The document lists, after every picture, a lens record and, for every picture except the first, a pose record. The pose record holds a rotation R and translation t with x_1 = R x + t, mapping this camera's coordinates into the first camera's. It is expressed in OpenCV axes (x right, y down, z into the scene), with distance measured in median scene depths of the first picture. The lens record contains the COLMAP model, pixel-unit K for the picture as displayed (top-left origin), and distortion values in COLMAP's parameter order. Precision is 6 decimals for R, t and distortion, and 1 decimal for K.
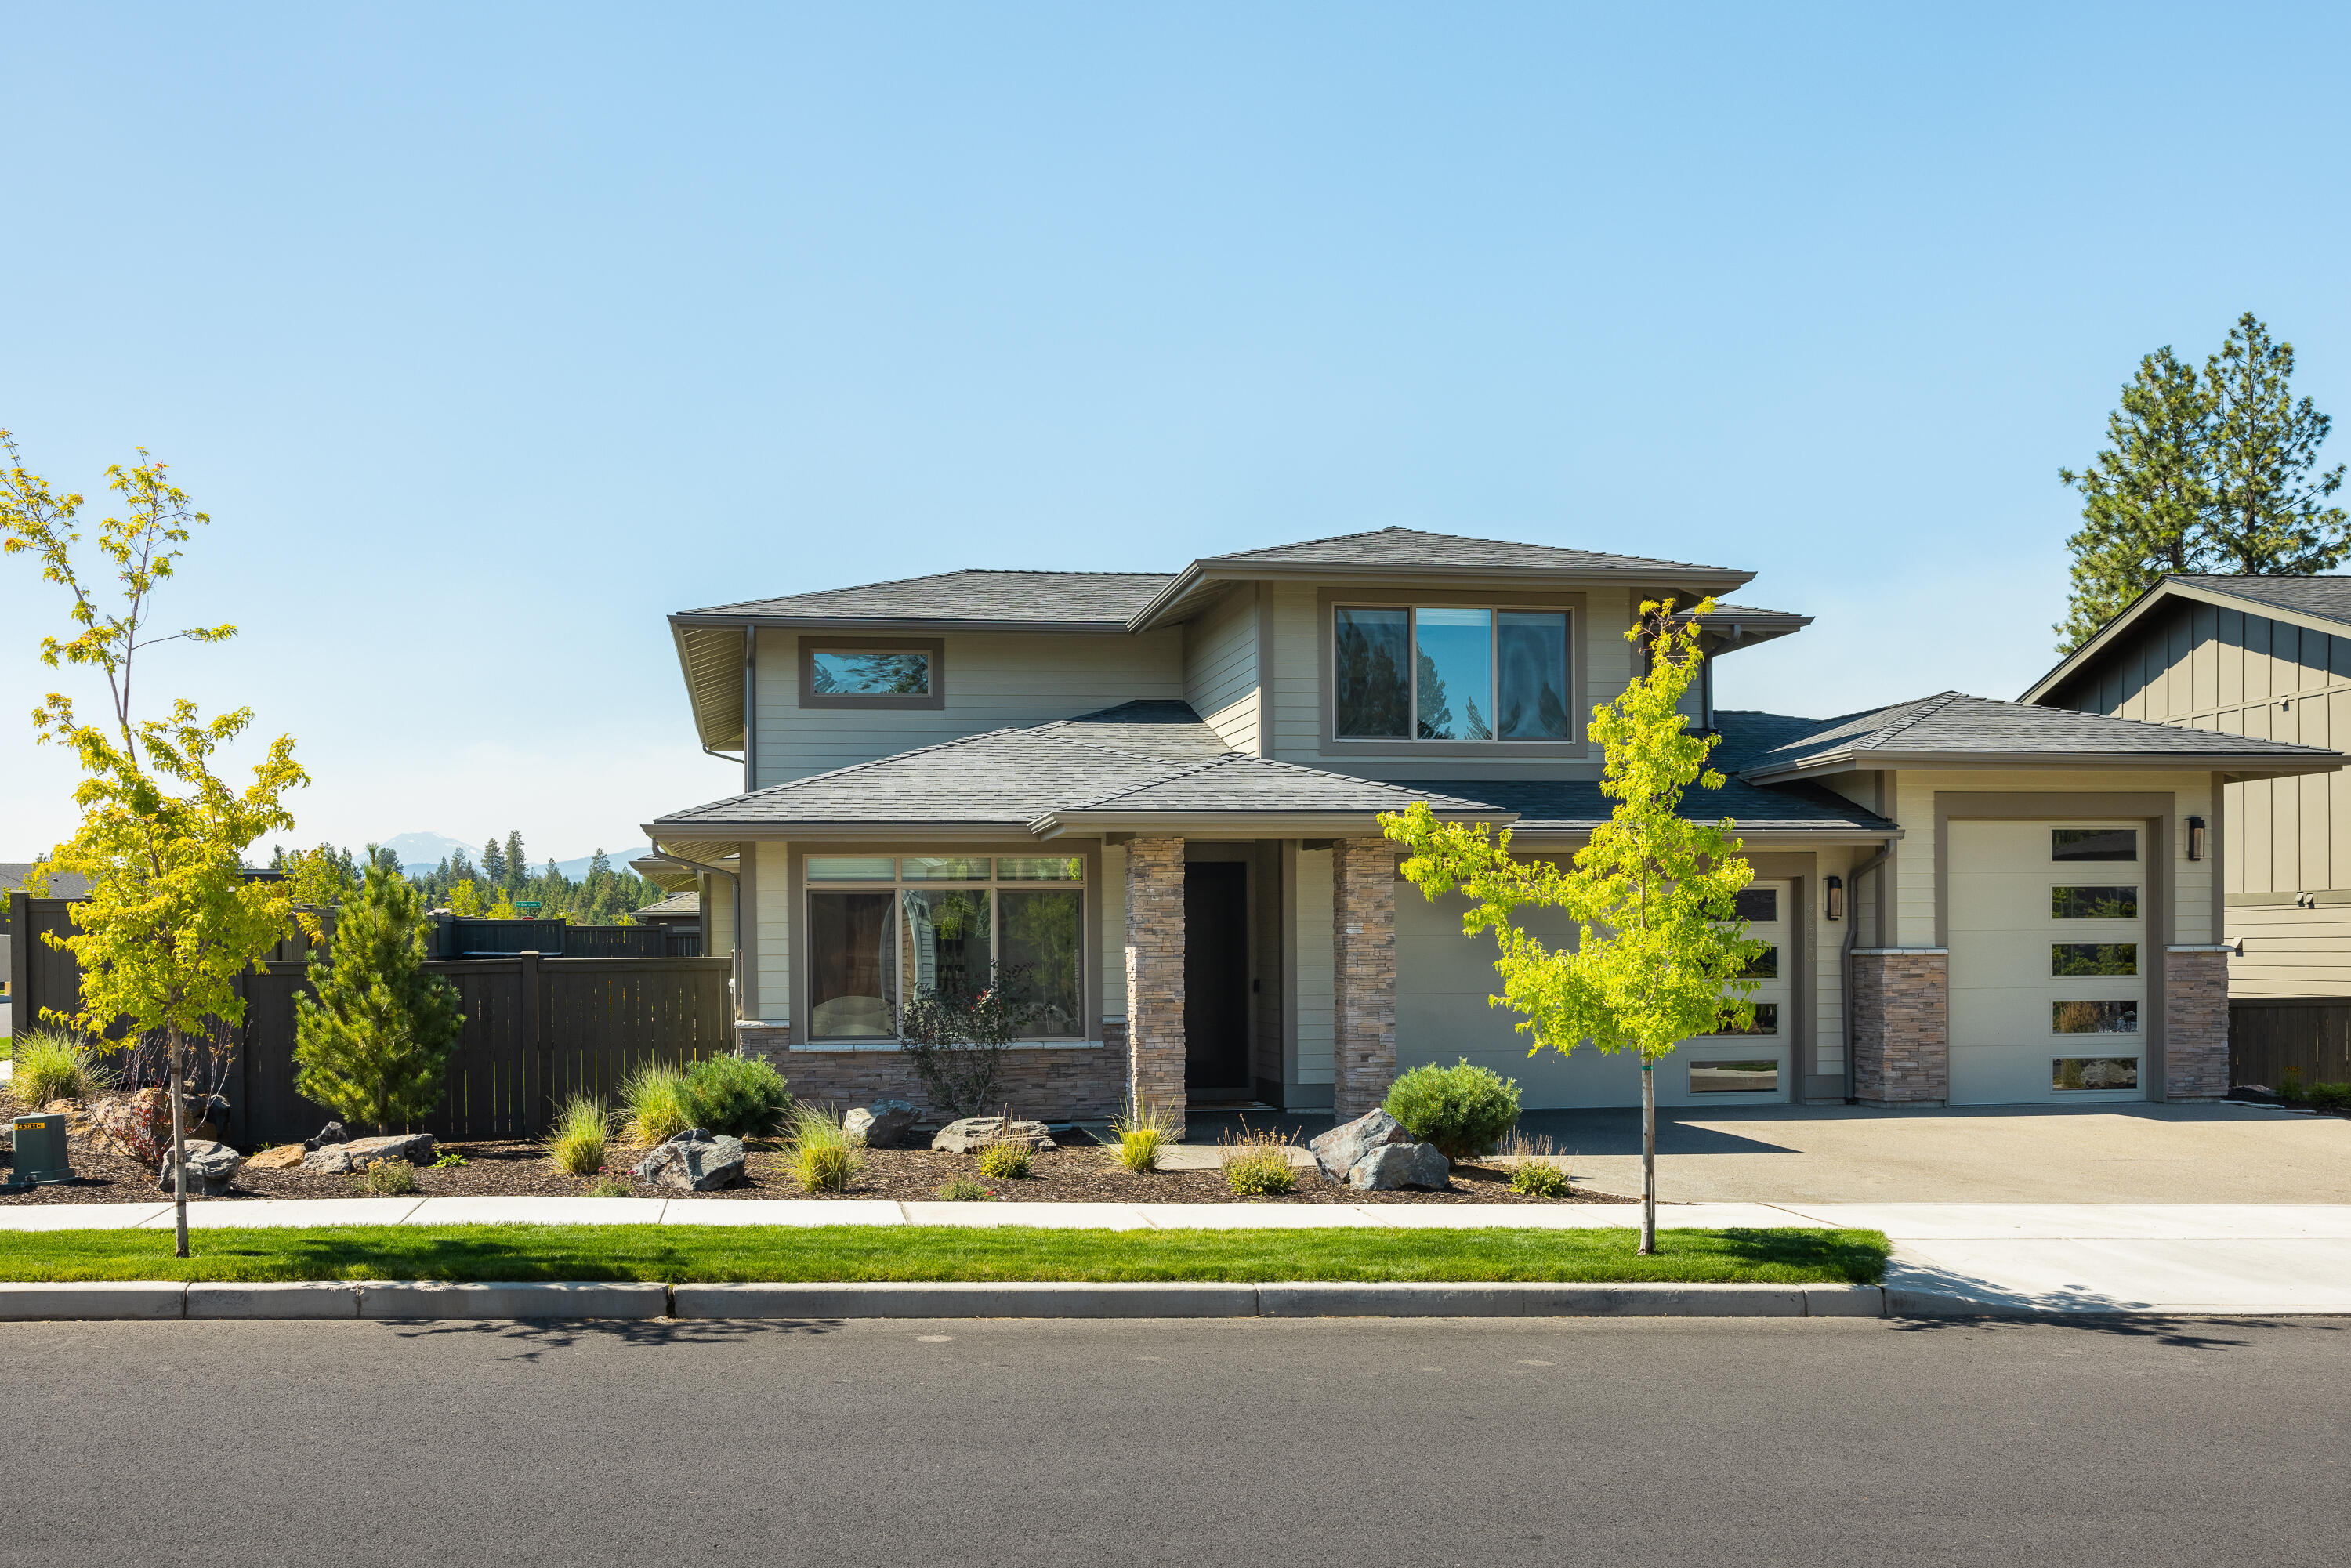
lens RADIAL K [[2497.7, 0, 1169.5], [0, 2497.7, 959.8], [0, 0, 1]] dist [0.001760, 0.005605]
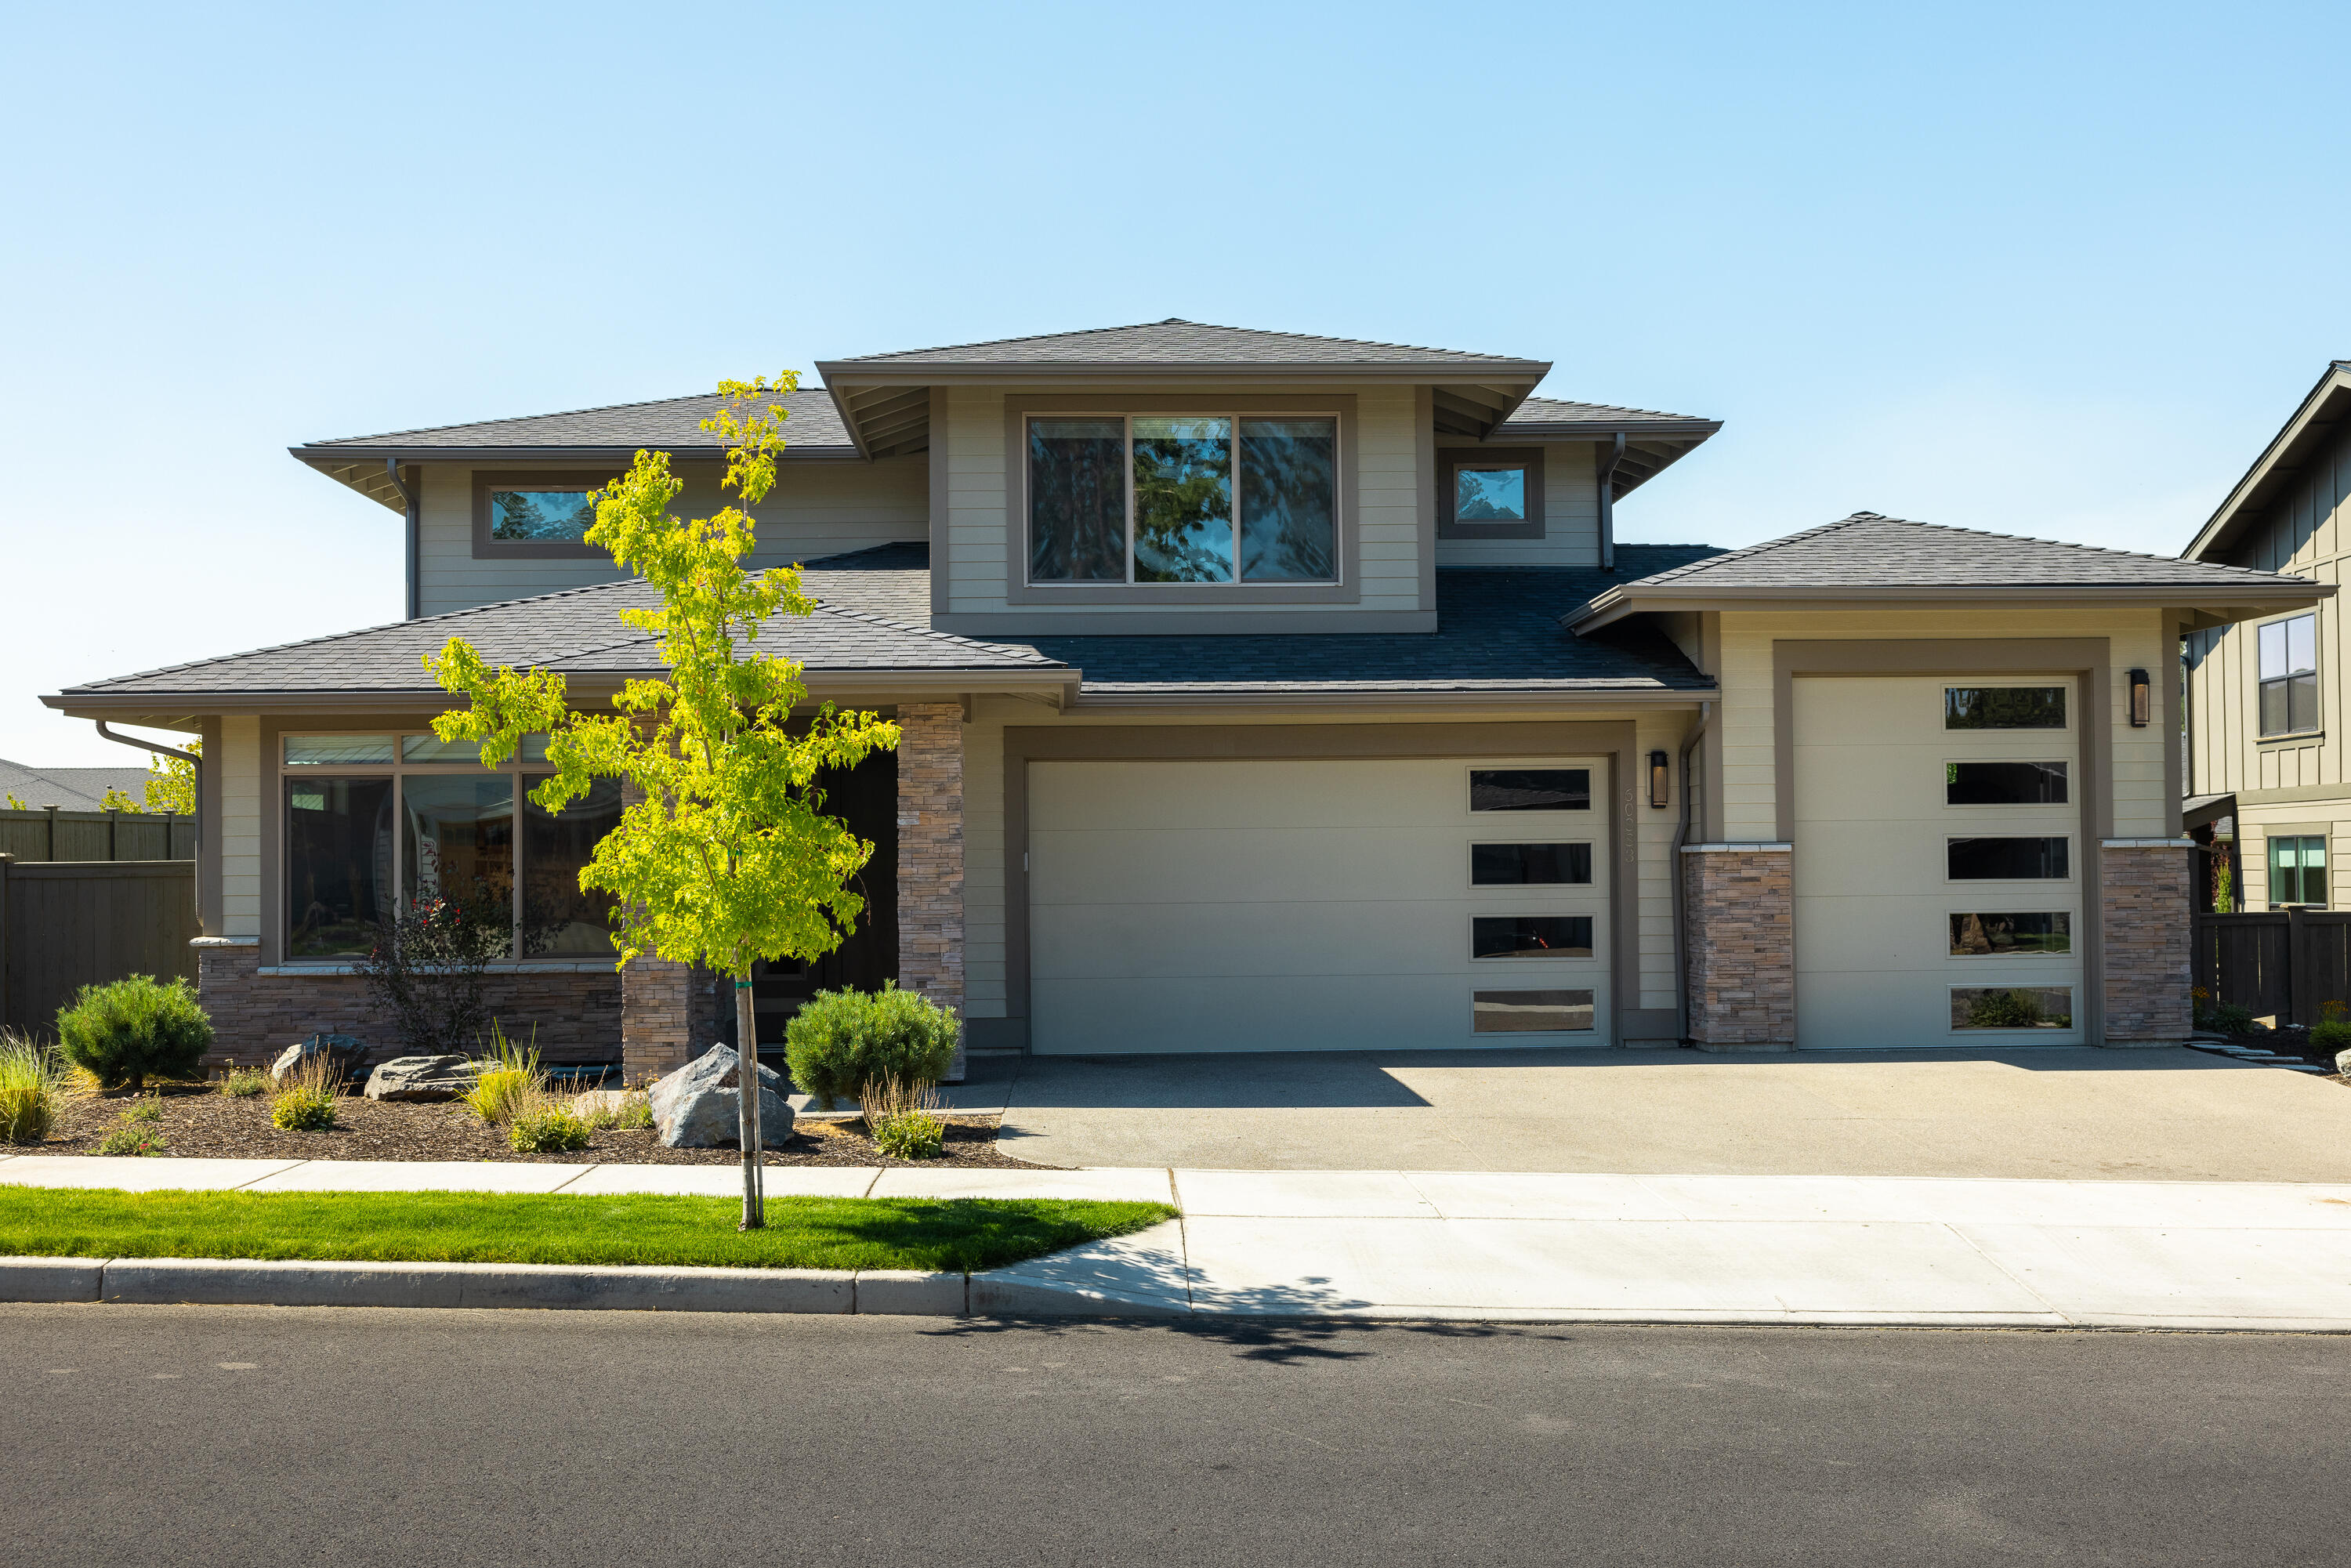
lens RADIAL K [[3049.7, 0, 1175.5], [0, 3049.7, 784.0], [0, 0, 1]] dist [-0.000416, -0.010502]
pose [[0.991859, -0.006624, -0.127165, 0.243599], [0.002612, 0.999494, -0.031688, 0.006271], [0.127311, 0.031098, 0.991375, 0.047925]]
